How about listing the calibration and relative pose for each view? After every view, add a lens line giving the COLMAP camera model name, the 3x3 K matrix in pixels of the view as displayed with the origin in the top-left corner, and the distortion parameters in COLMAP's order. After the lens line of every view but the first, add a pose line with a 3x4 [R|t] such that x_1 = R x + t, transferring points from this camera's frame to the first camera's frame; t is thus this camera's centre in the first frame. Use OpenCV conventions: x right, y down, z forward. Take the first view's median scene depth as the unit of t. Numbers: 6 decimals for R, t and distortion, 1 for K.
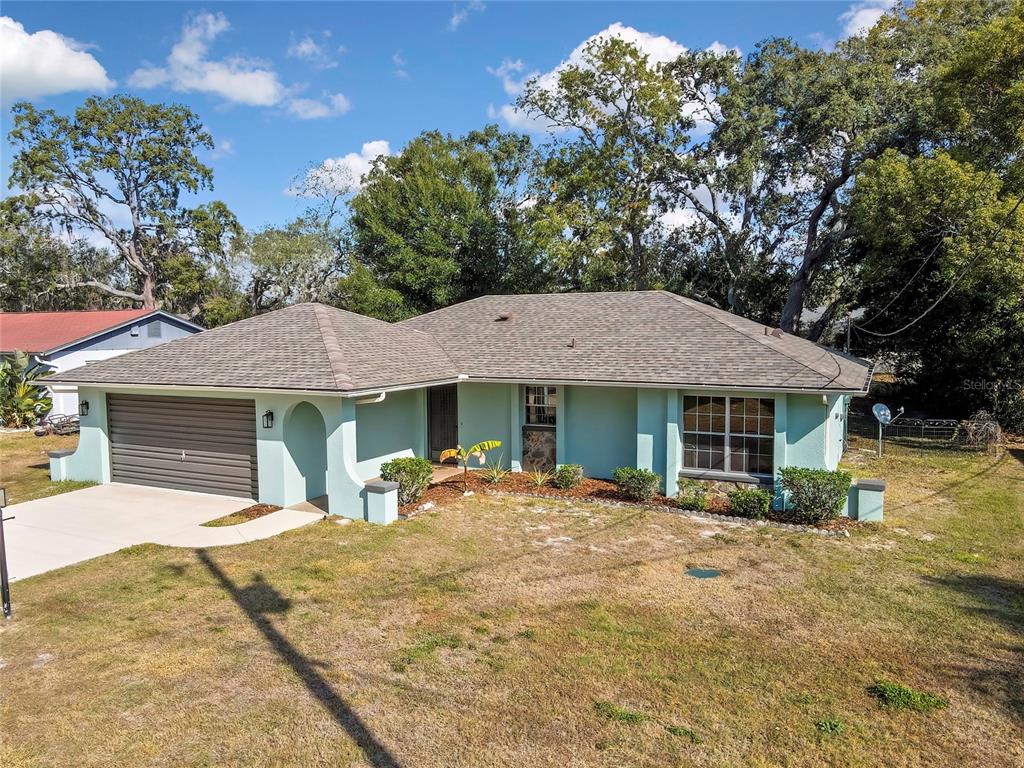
lens RADIAL K [[744.4, 0, 493.5], [0, 744.4, 379.4], [0, 0, 1]] dist [0.007391, 0.006026]
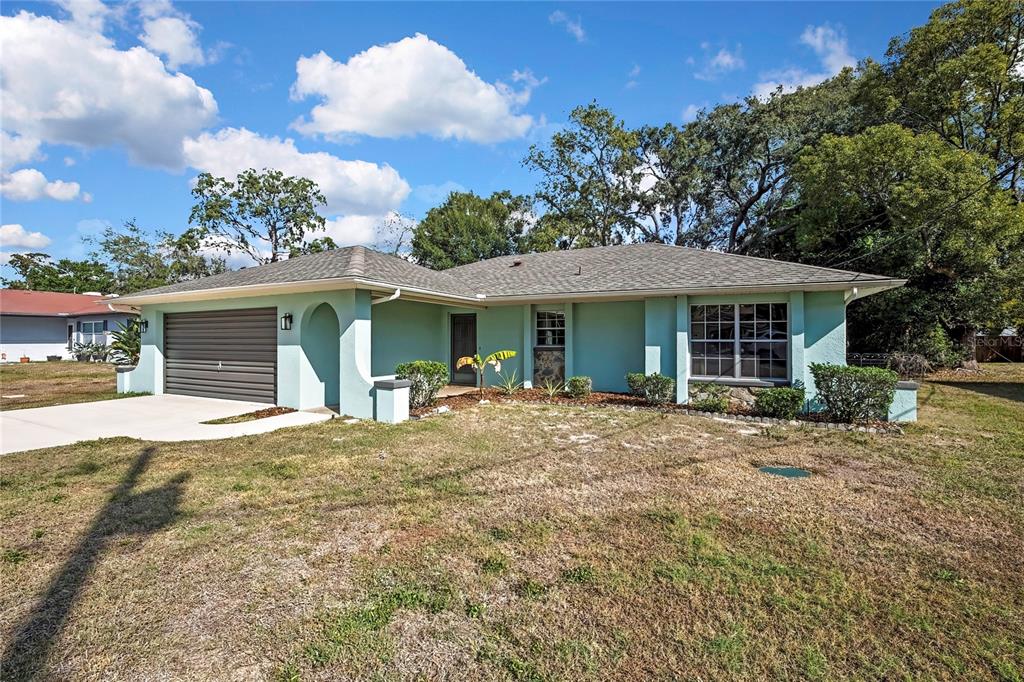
lens RADIAL K [[440.4, 0, 510.2], [0, 440.4, 331.8], [0, 0, 1]] dist [-0.011427, 0.000457]
pose [[0.999887, 0.009509, 0.011683, -0.005502], [-0.008439, 0.996043, -0.088471, 0.116842], [-0.012478, 0.088363, 0.996010, 0.398911]]
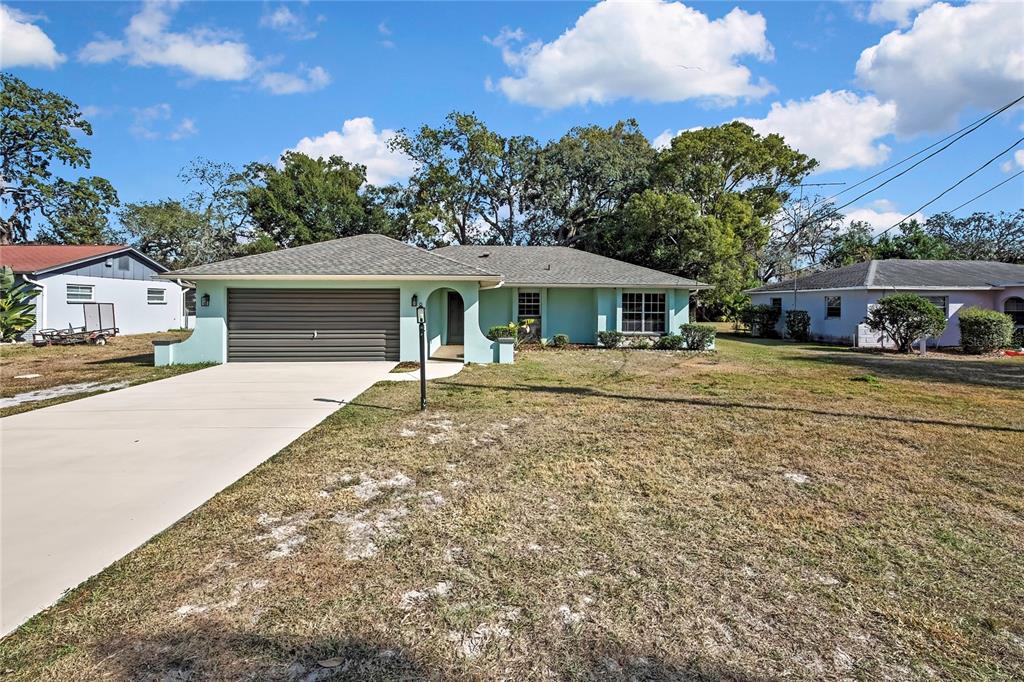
lens RADIAL K [[449.4, 0, 513.6], [0, 449.4, 305.9], [0, 0, 1]] dist [-0.013904, -0.000016]
pose [[0.855699, 0.011941, 0.517336, -0.581358], [0.025003, 0.997612, -0.064382, 0.123140], [-0.516869, 0.068026, 0.853357, 0.170927]]
